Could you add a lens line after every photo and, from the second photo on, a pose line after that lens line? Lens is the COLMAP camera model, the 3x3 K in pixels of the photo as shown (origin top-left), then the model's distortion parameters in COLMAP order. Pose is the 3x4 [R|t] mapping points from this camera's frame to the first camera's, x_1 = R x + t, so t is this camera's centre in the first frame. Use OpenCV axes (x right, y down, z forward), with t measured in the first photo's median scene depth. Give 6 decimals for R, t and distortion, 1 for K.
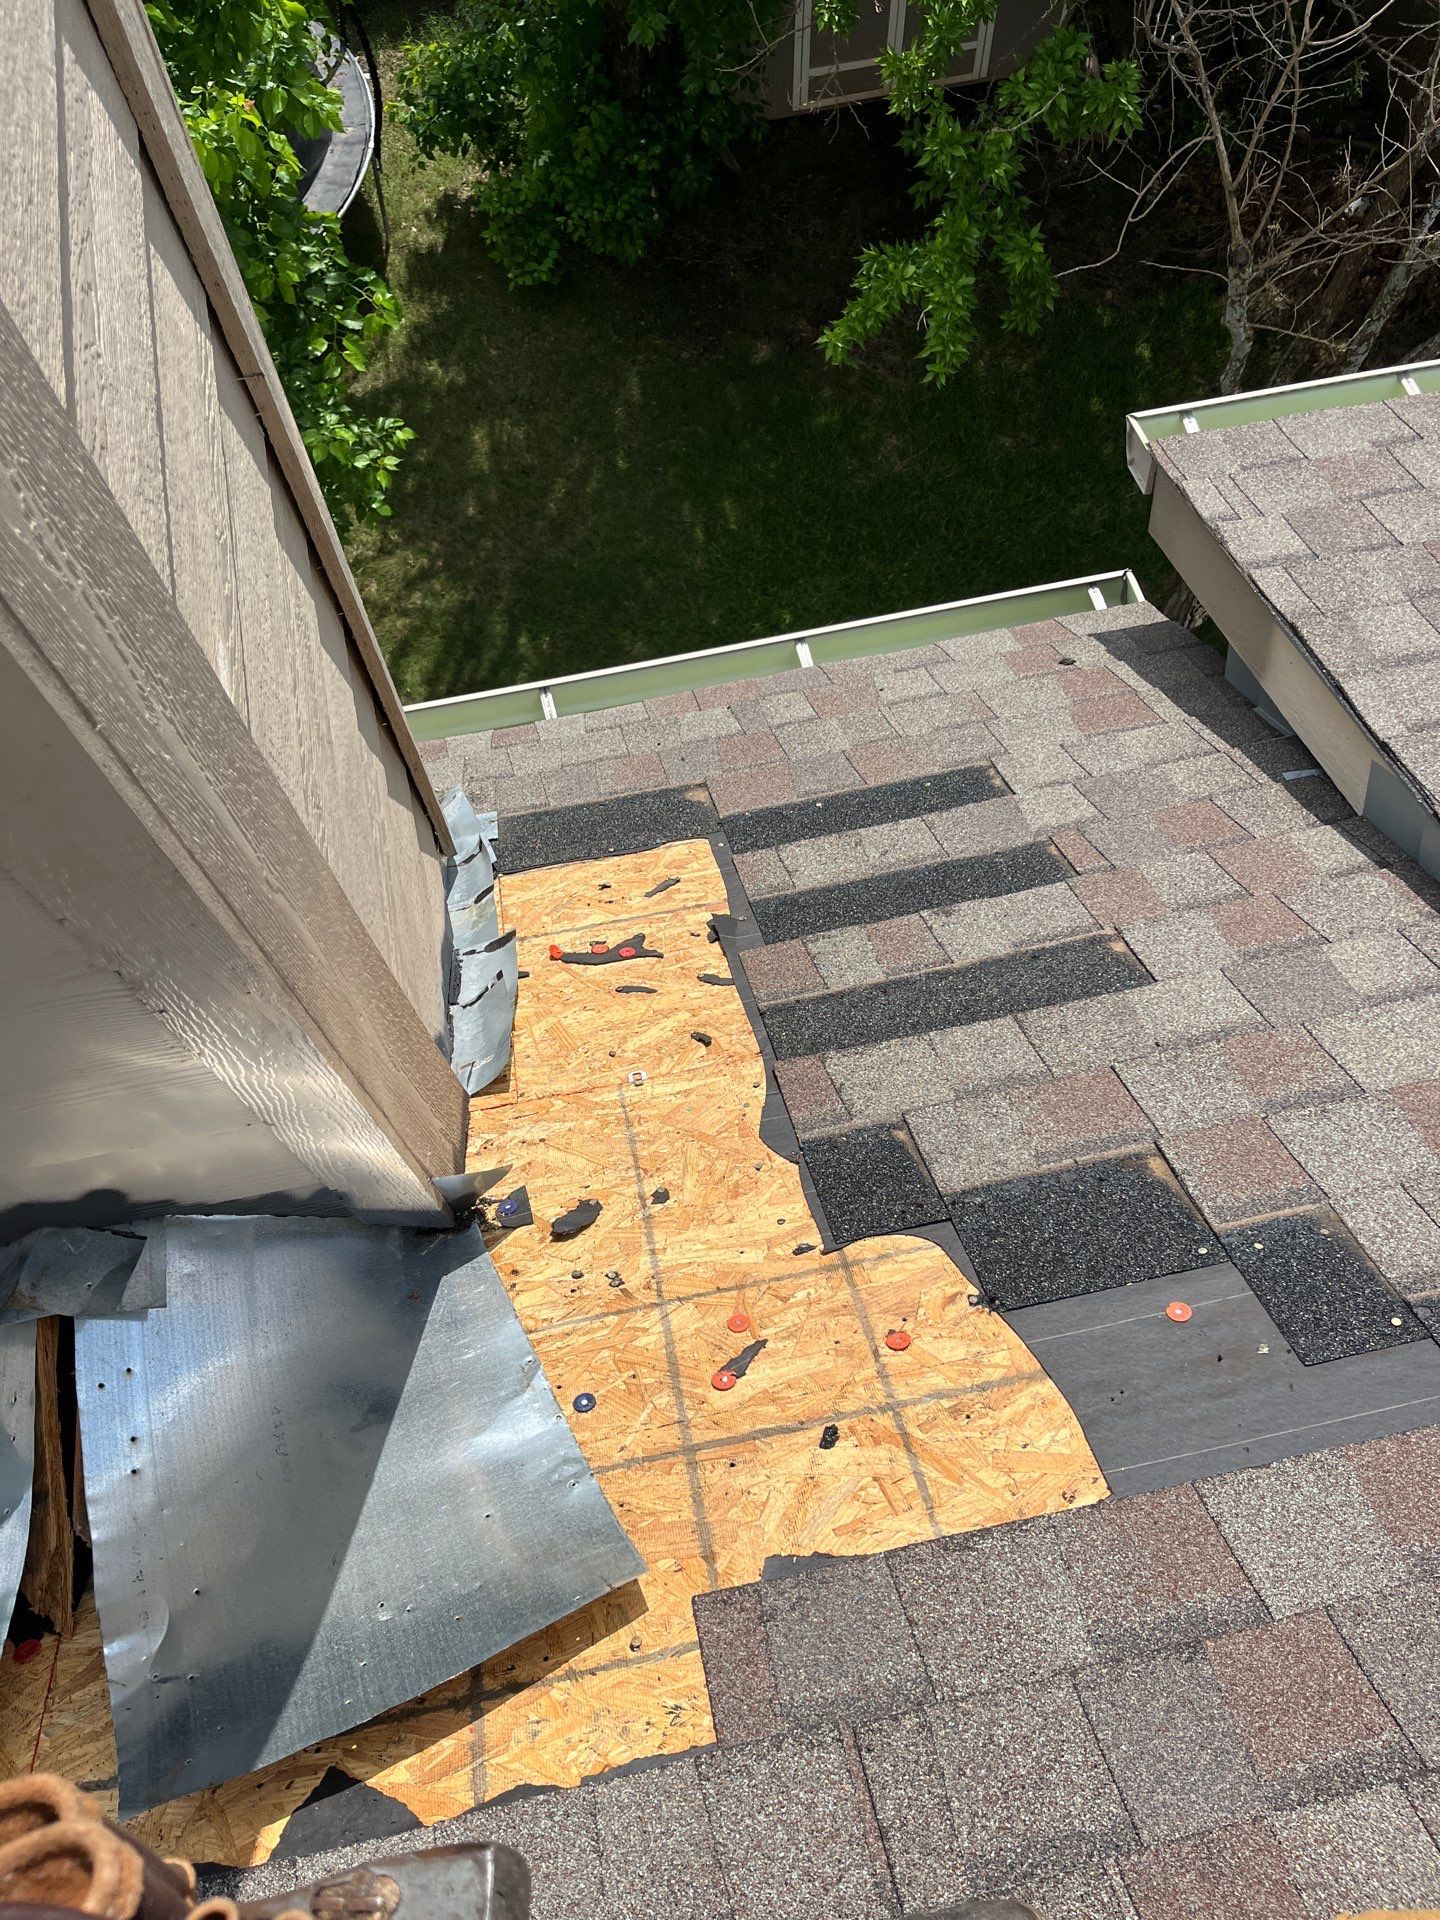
lens RADIAL K [[1442.6, 0, 714.5], [0, 1442.6, 951.8], [0, 0, 1]] dist [0.047577, -0.074789]
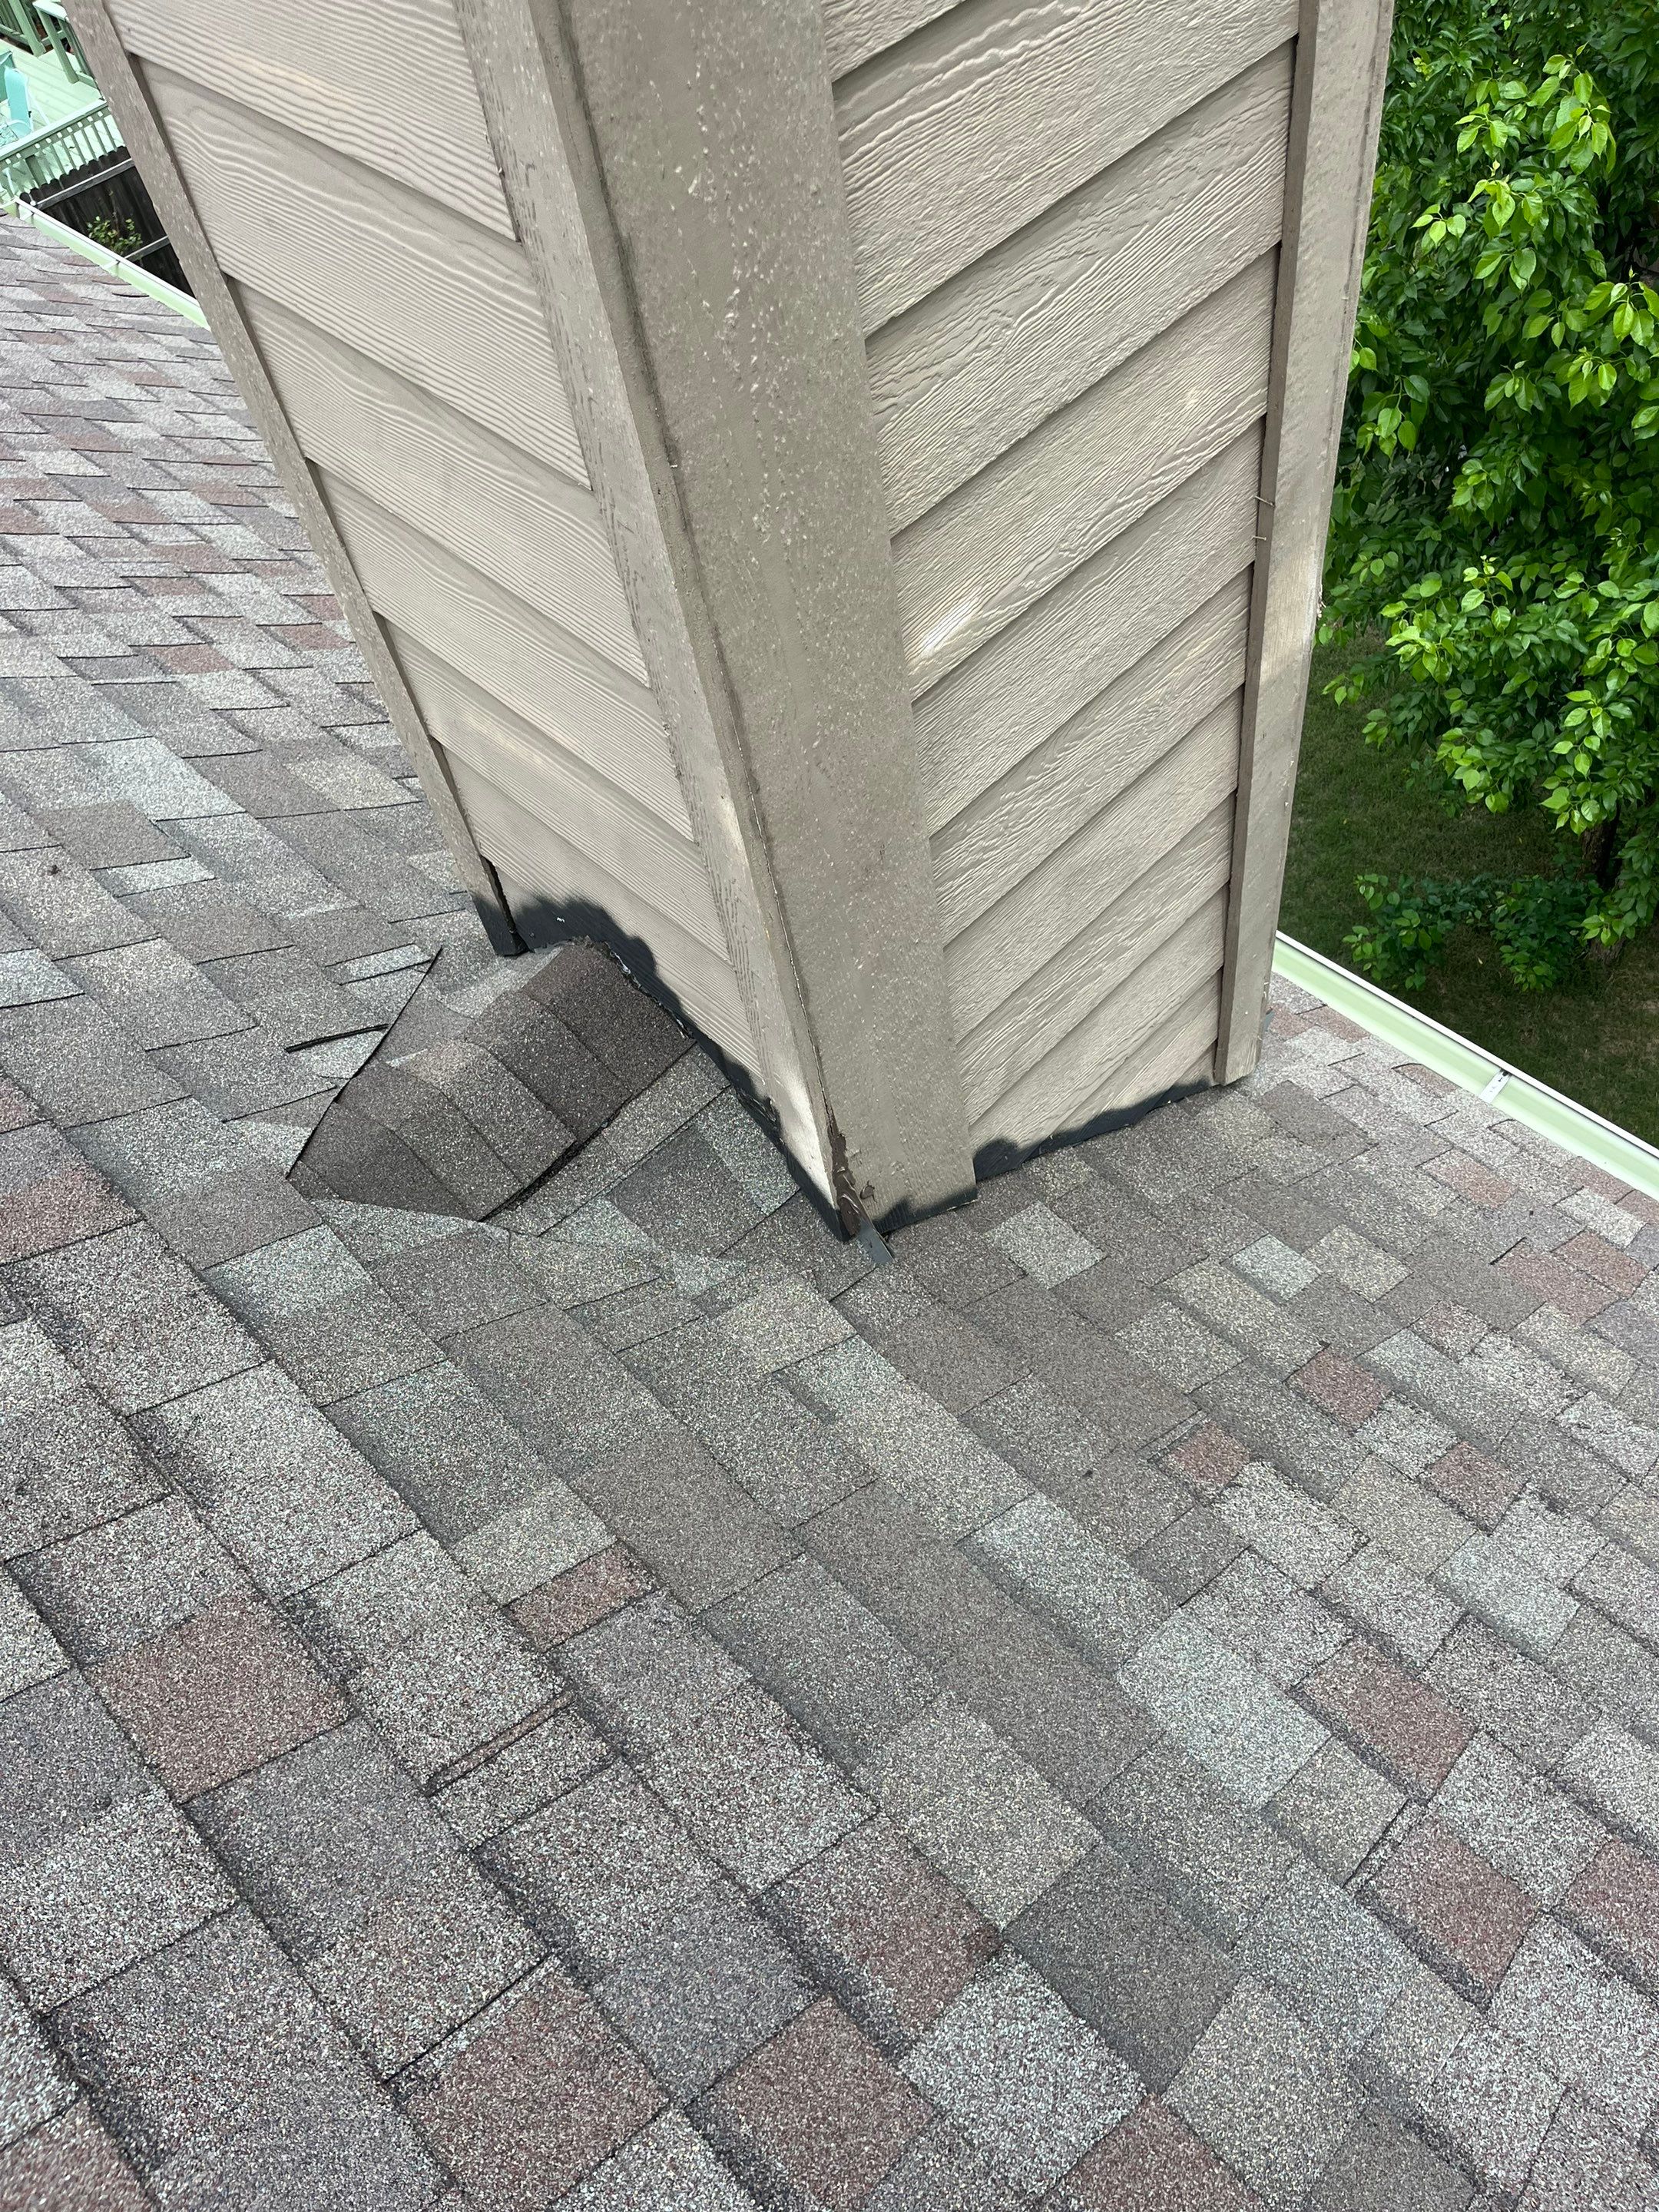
lens RADIAL K [[1662.0, 0, 832.8], [0, 1662.0, 1093.7], [0, 0, 1]] dist [0.047577, -0.074789]
pose [[0.534968, 0.650893, -0.538654, 0.191236], [-0.712483, 0.690208, 0.126419, -0.009527], [0.454068, 0.316151, 0.832989, -0.001775]]
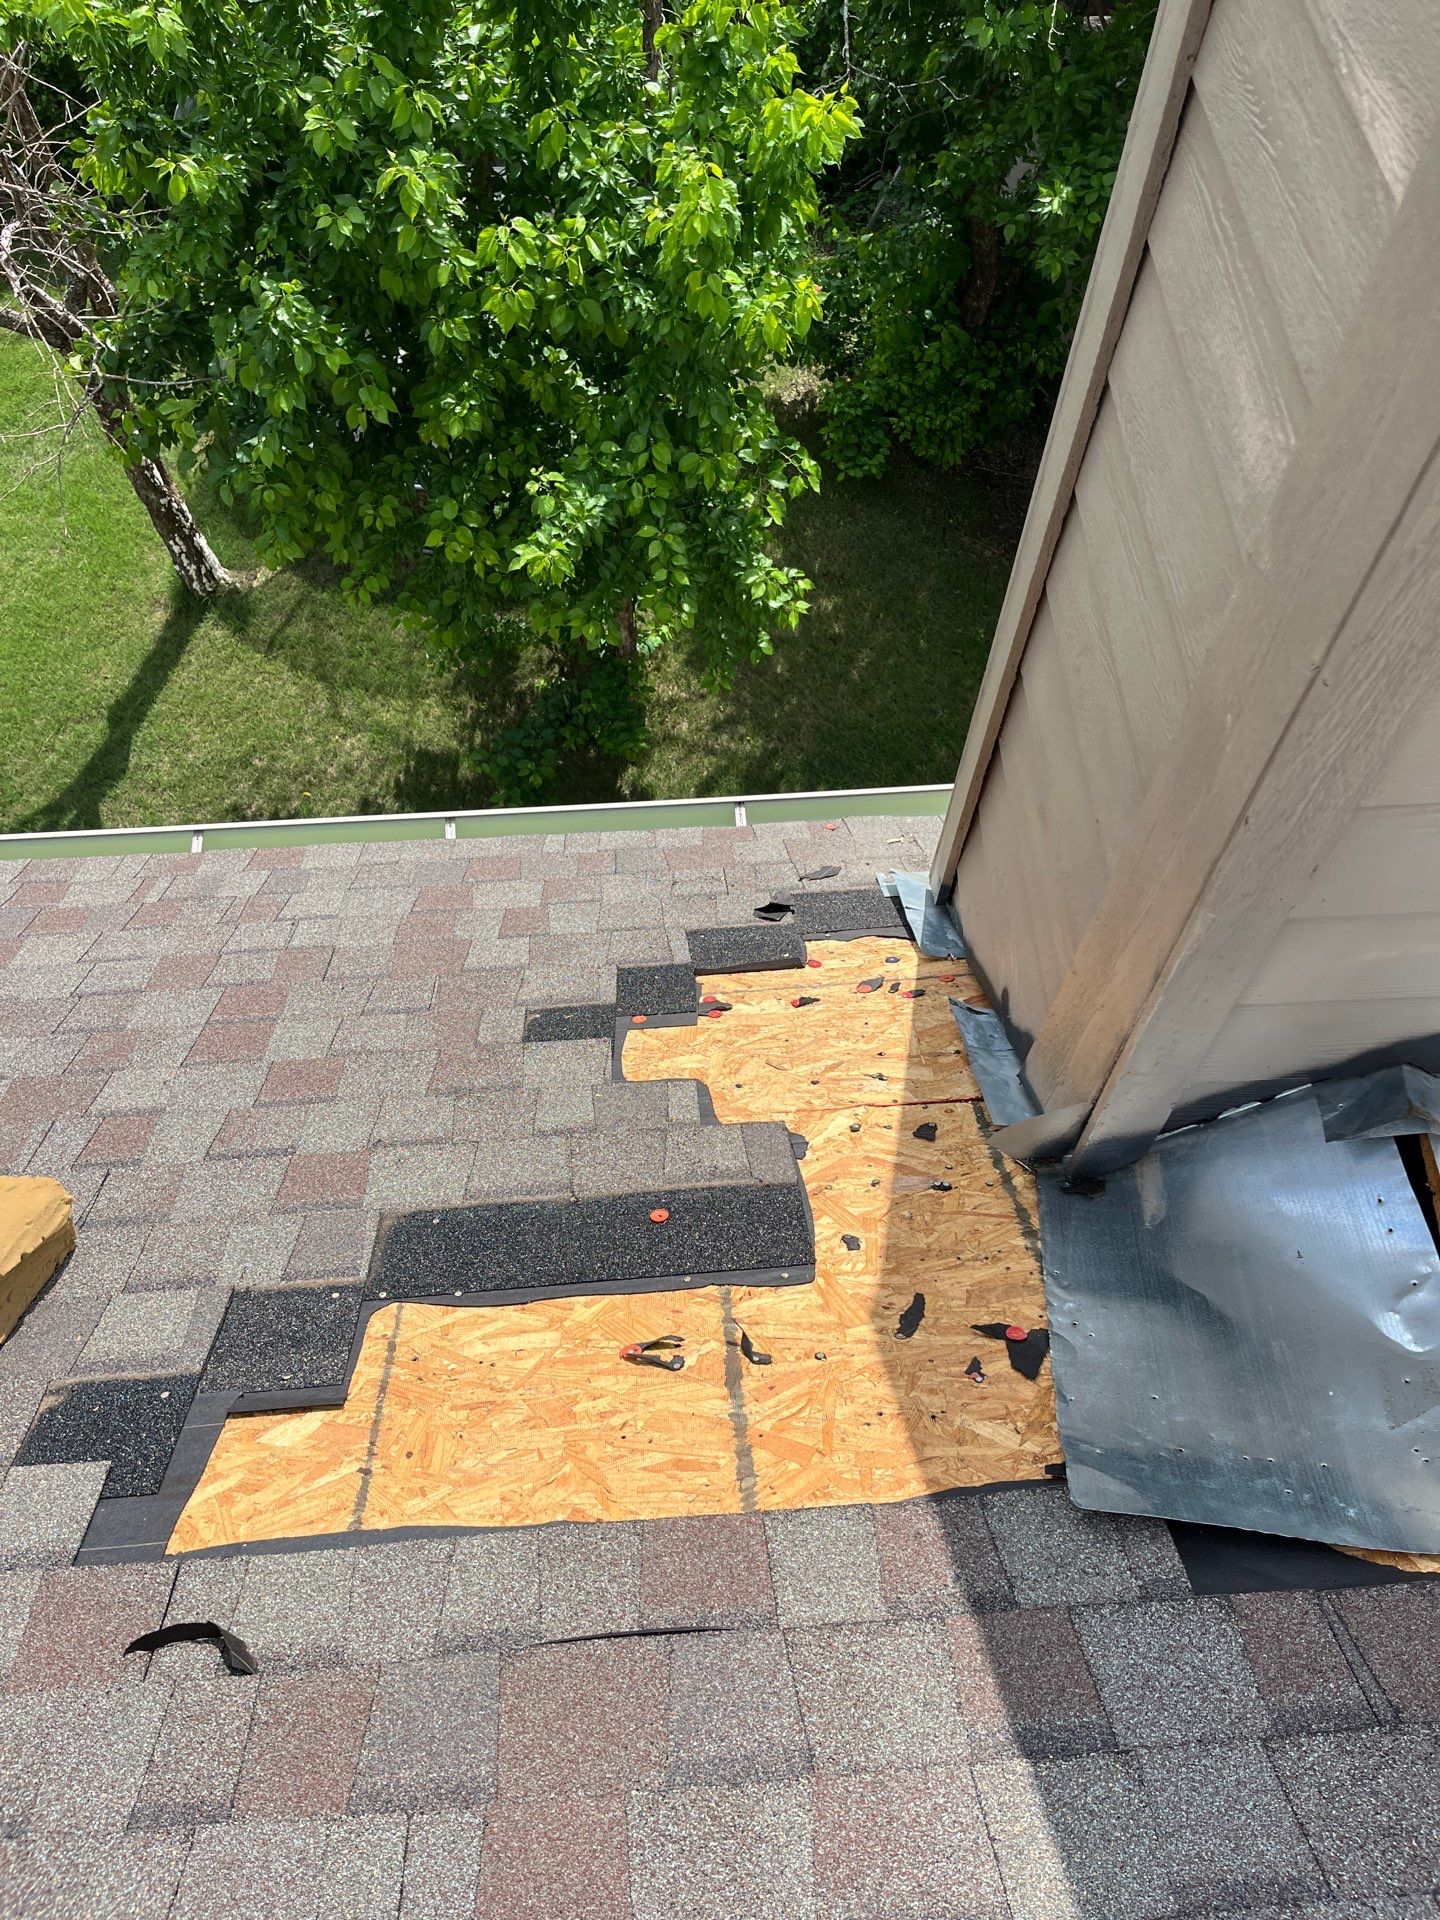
lens RADIAL K [[1442.6, 0, 708.3], [0, 1442.6, 955.8], [0, 0, 1]] dist [0.047577, -0.074789]
pose [[0.989509, 0.130614, -0.061739, -0.444625], [-0.137398, 0.982880, -0.122752, 0.150191], [0.044649, 0.129947, 0.990515, -0.113856]]
